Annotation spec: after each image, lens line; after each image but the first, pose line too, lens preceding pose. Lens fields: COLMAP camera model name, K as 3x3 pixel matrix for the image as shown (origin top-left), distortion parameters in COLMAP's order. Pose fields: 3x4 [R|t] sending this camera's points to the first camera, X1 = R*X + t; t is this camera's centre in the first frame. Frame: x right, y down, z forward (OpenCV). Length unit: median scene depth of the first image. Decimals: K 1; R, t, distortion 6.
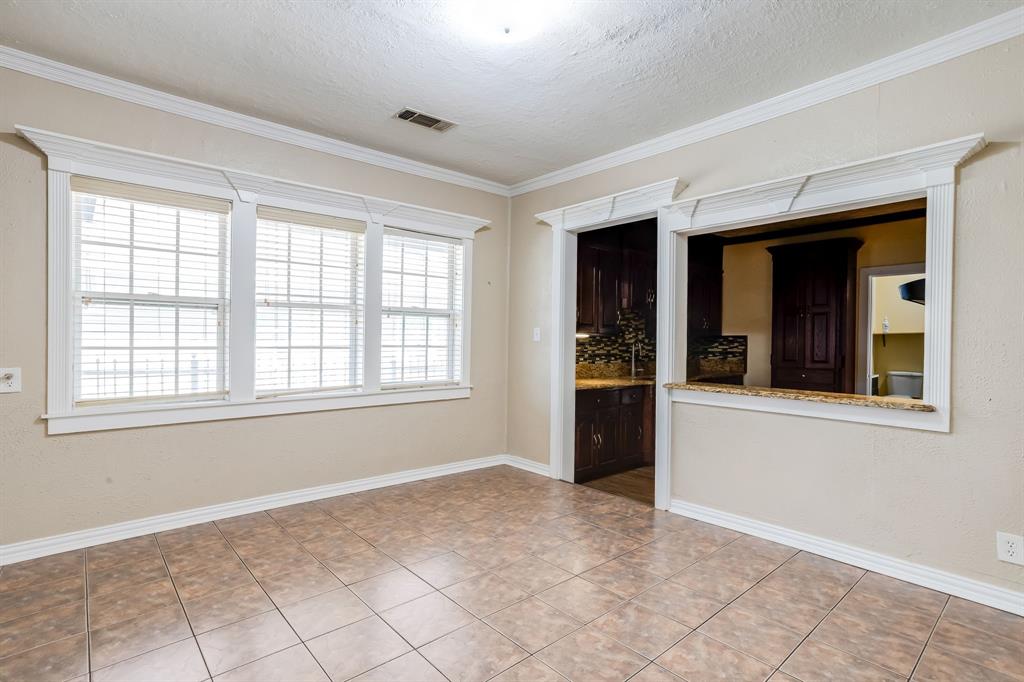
lens RADIAL K [[503.9, 0, 493.9], [0, 503.9, 346.3], [0, 0, 1]] dist [-0.022389, 0.010679]
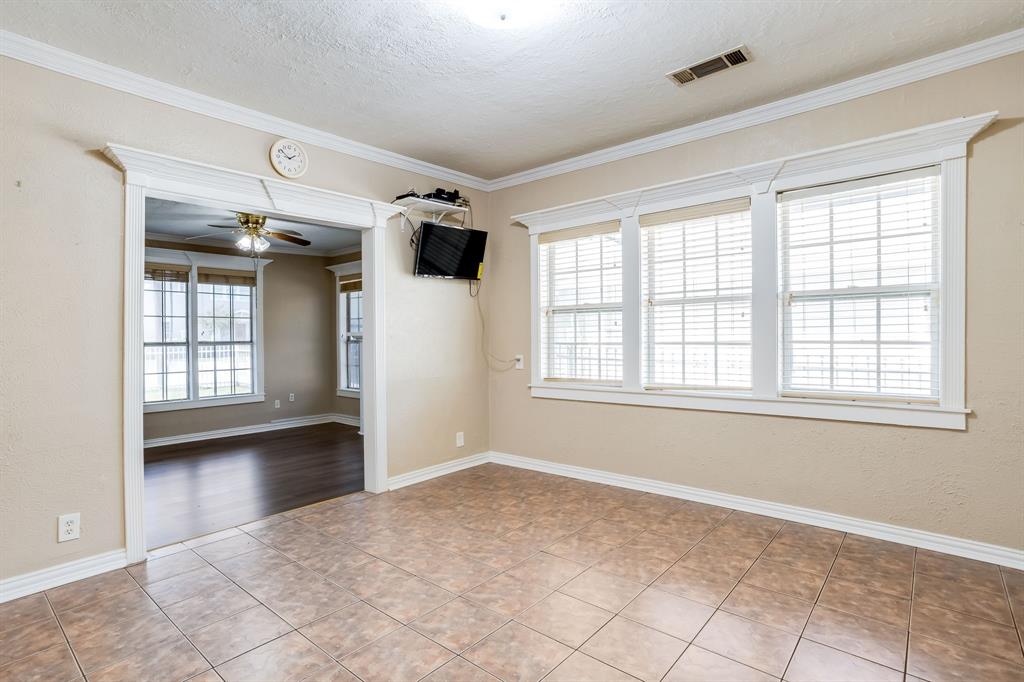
lens RADIAL K [[503.9, 0, 486.1], [0, 503.9, 335.6], [0, 0, 1]] dist [-0.022389, 0.010679]
pose [[0.140731, -0.011435, -0.989982, 0.510081], [0.003485, 0.999933, -0.011055, -0.003425], [0.990042, -0.001895, 0.140762, 0.434153]]
